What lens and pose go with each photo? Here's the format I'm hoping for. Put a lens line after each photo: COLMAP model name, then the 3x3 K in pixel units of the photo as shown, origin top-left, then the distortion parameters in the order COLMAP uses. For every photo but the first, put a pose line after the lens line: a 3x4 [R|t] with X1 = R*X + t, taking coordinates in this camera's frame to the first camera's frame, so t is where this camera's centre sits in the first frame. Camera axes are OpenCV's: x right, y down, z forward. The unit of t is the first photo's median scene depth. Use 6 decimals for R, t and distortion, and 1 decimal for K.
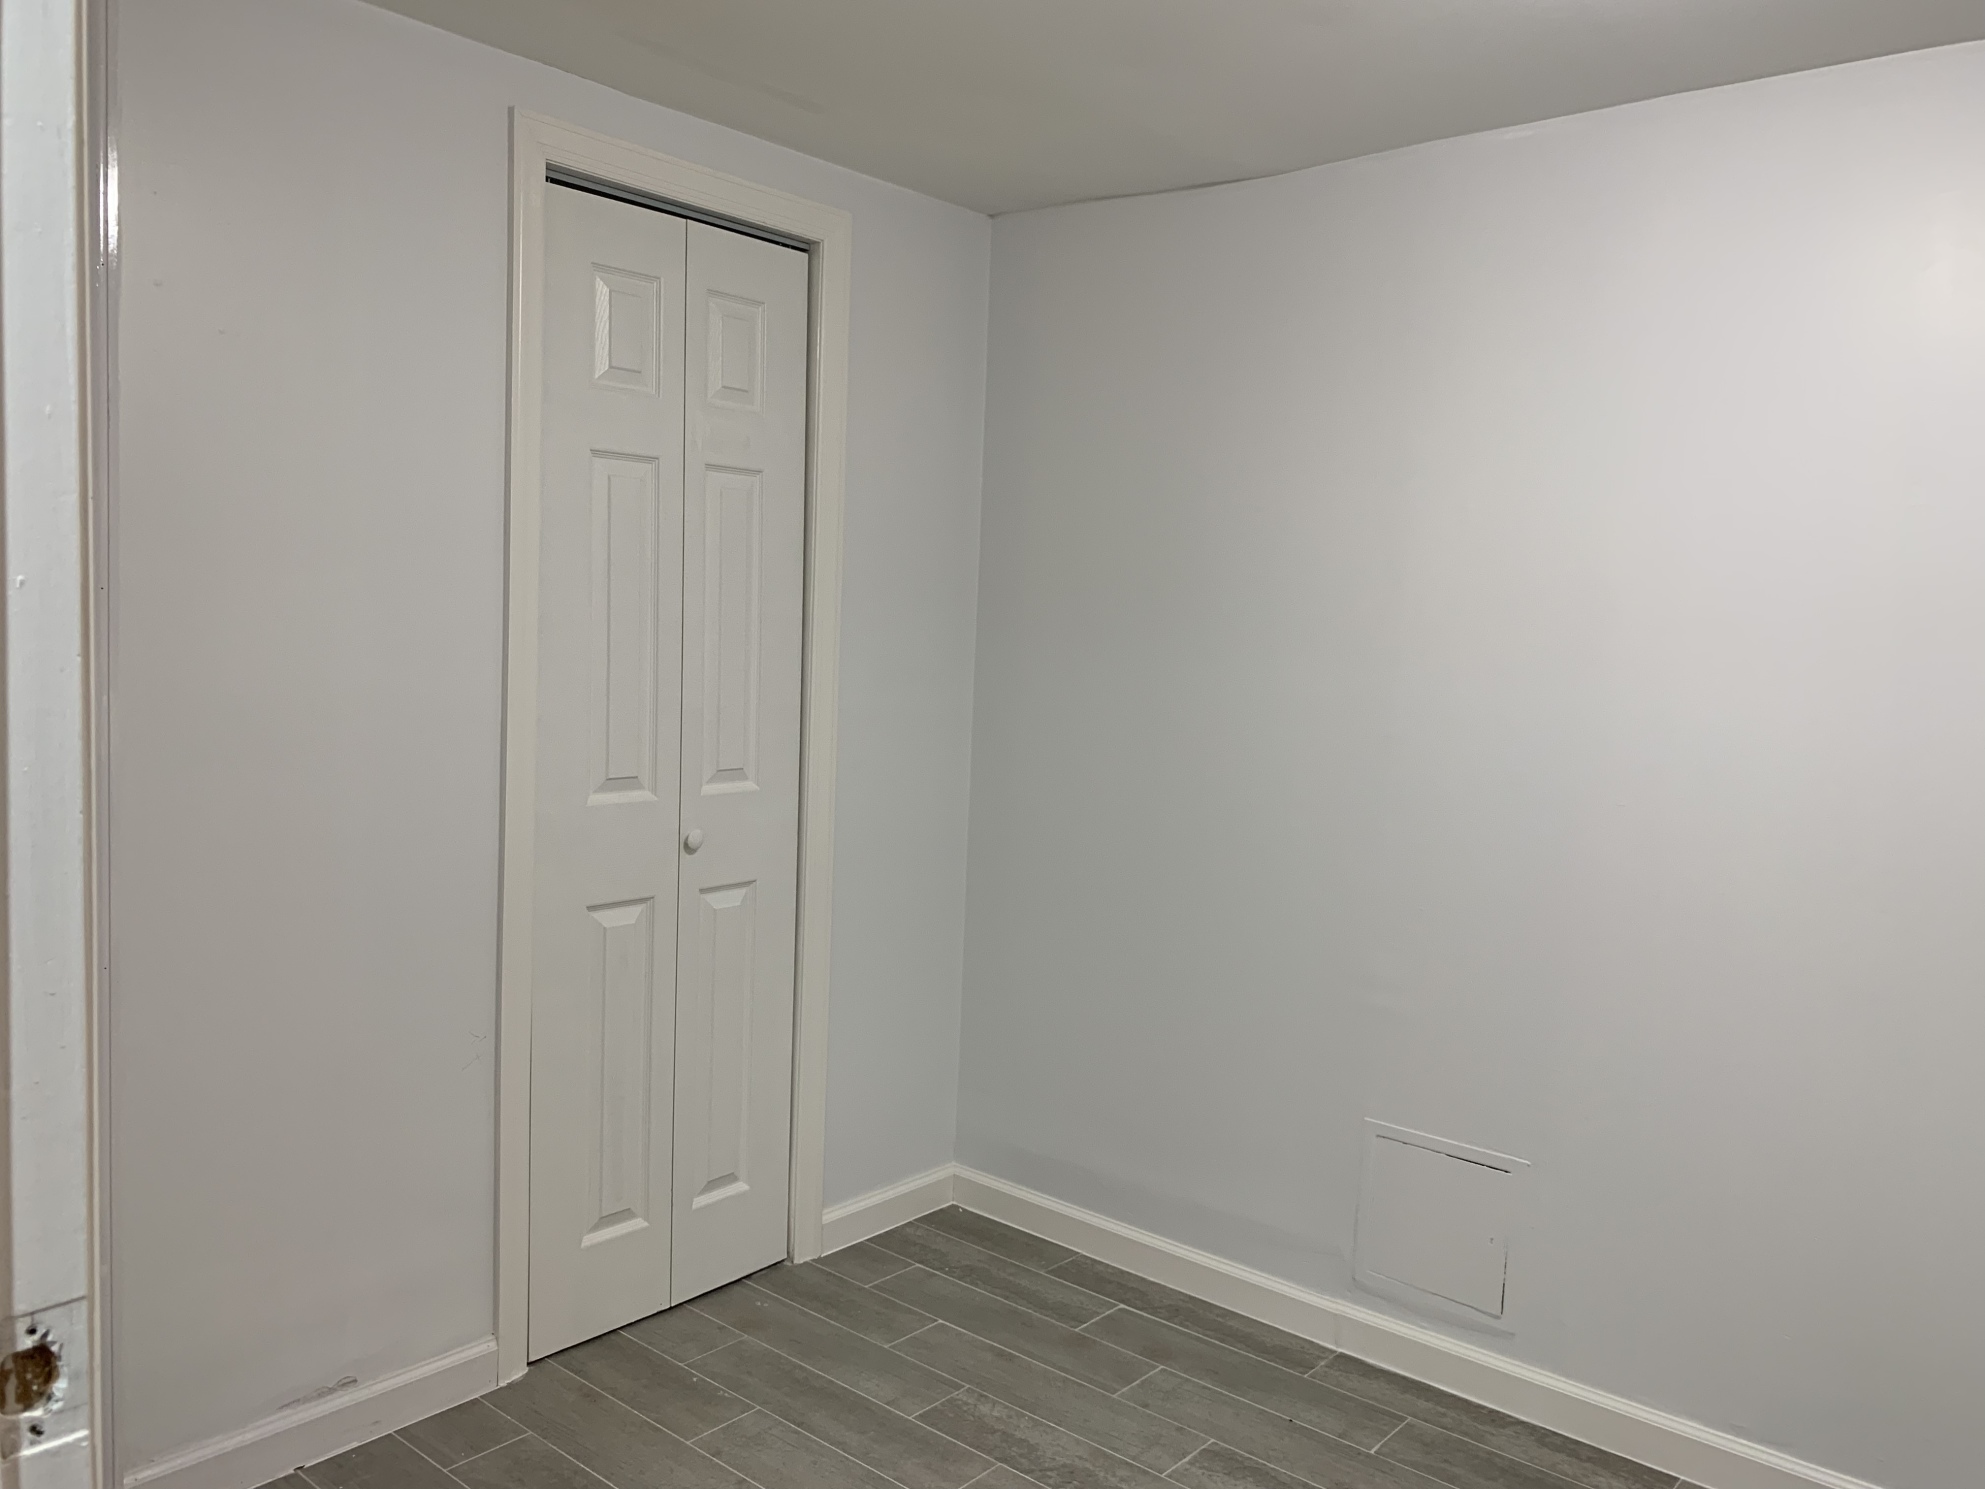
lens RADIAL K [[1542.7, 0, 991.5], [0, 1542.7, 742.1], [0, 0, 1]] dist [0.037628, -0.011178]
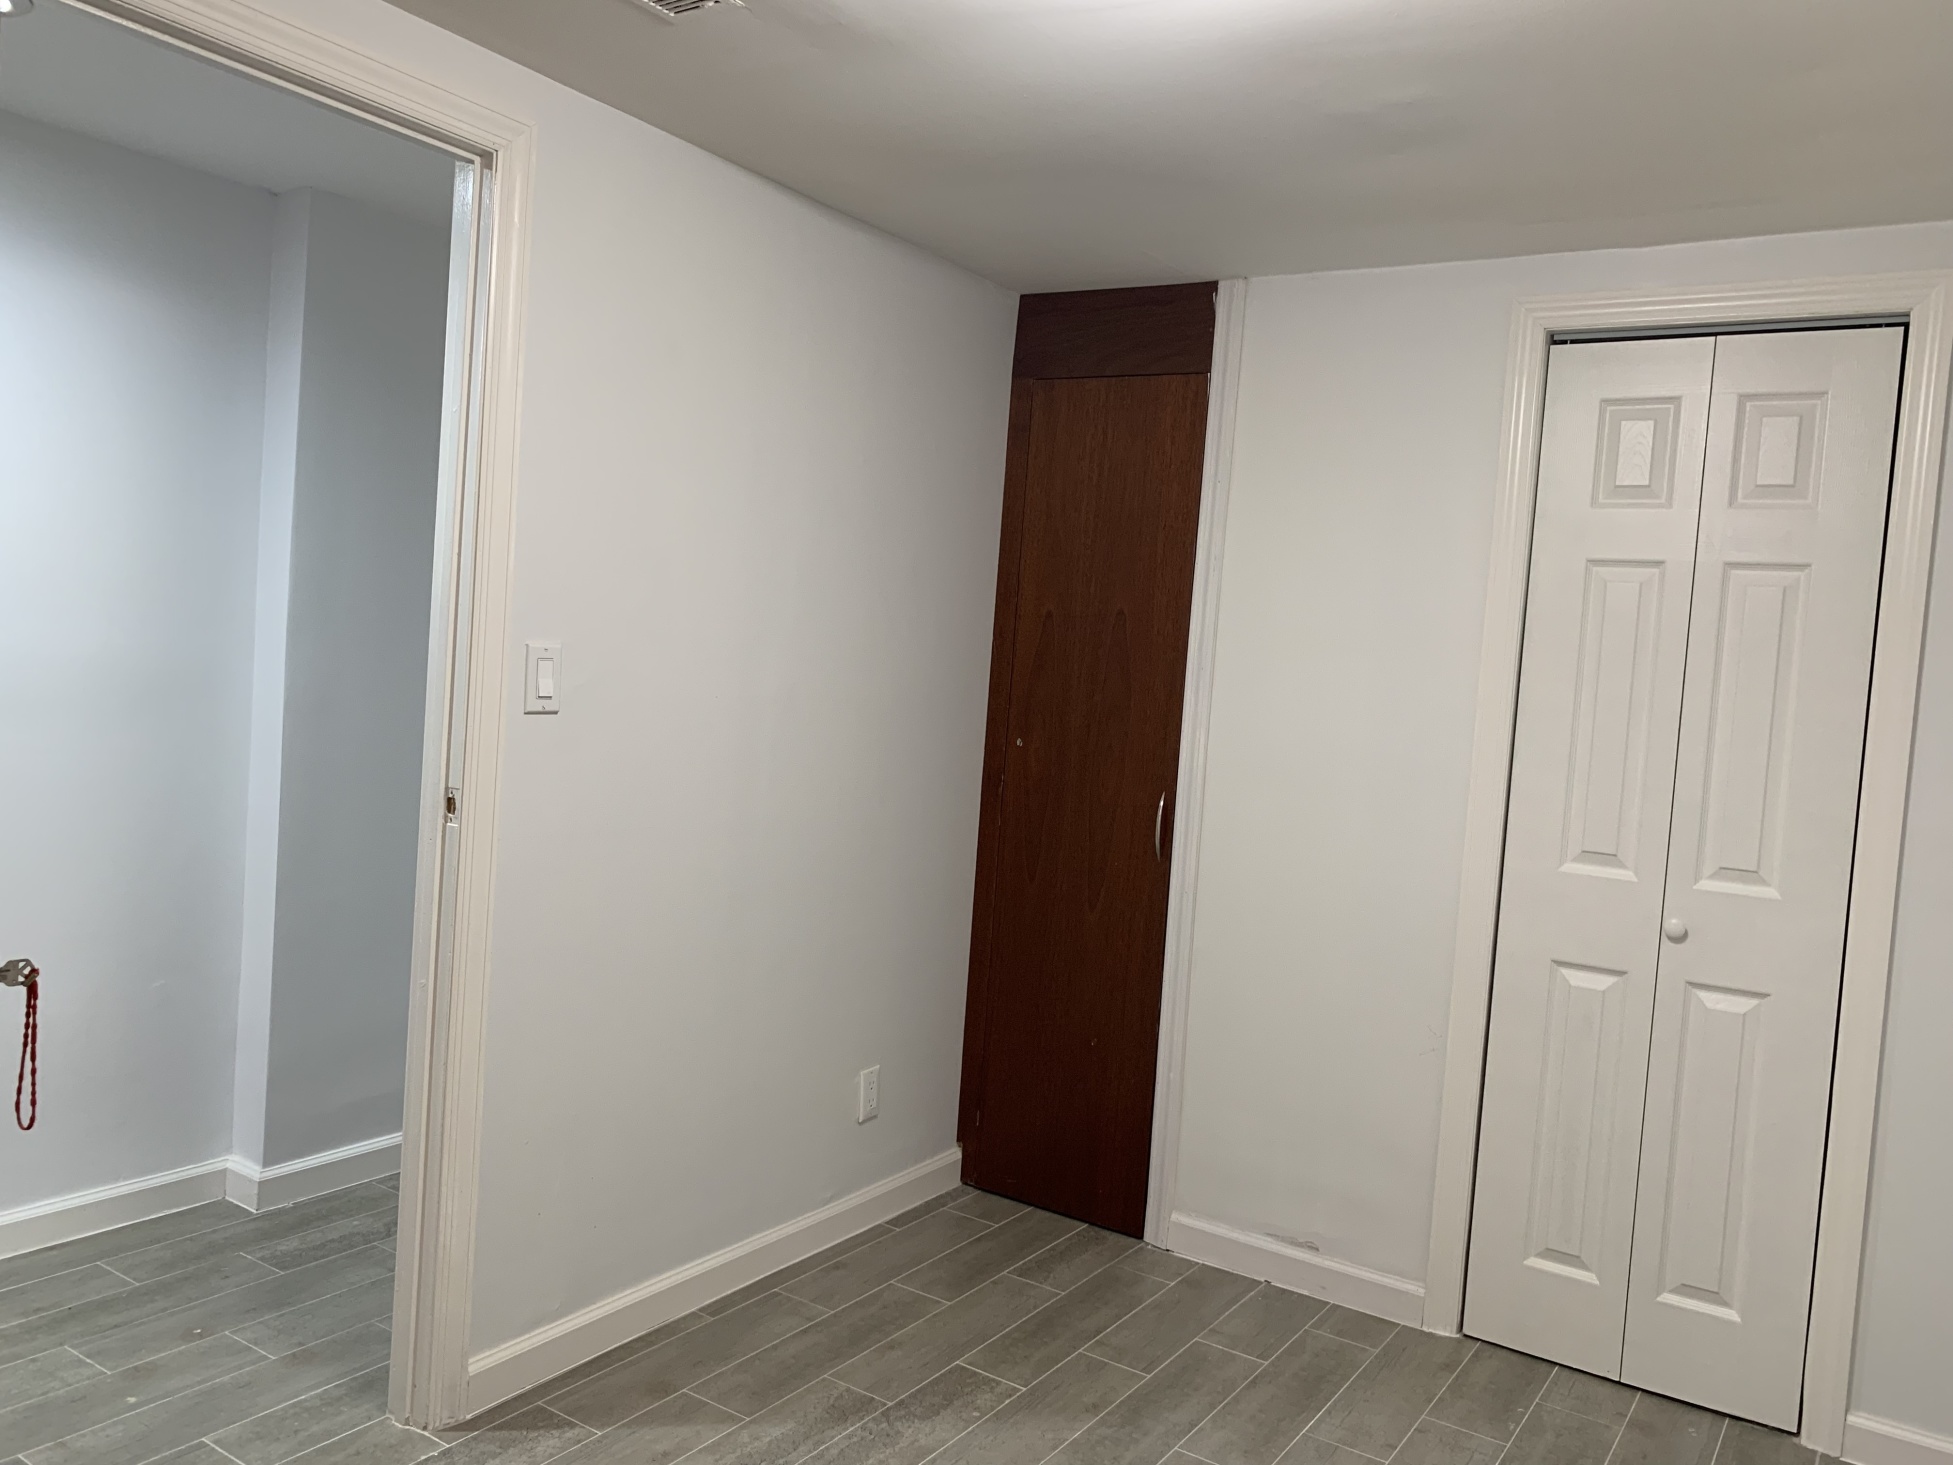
lens RADIAL K [[1517.8, 0, 976.1], [0, 1517.8, 731.5], [0, 0, 1]] dist [0.037628, -0.011178]
pose [[0.139821, 0.027185, -0.989804, 0.746120], [-0.151492, 0.988442, 0.005747, -0.001238], [0.978520, 0.149143, 0.142323, 0.388766]]
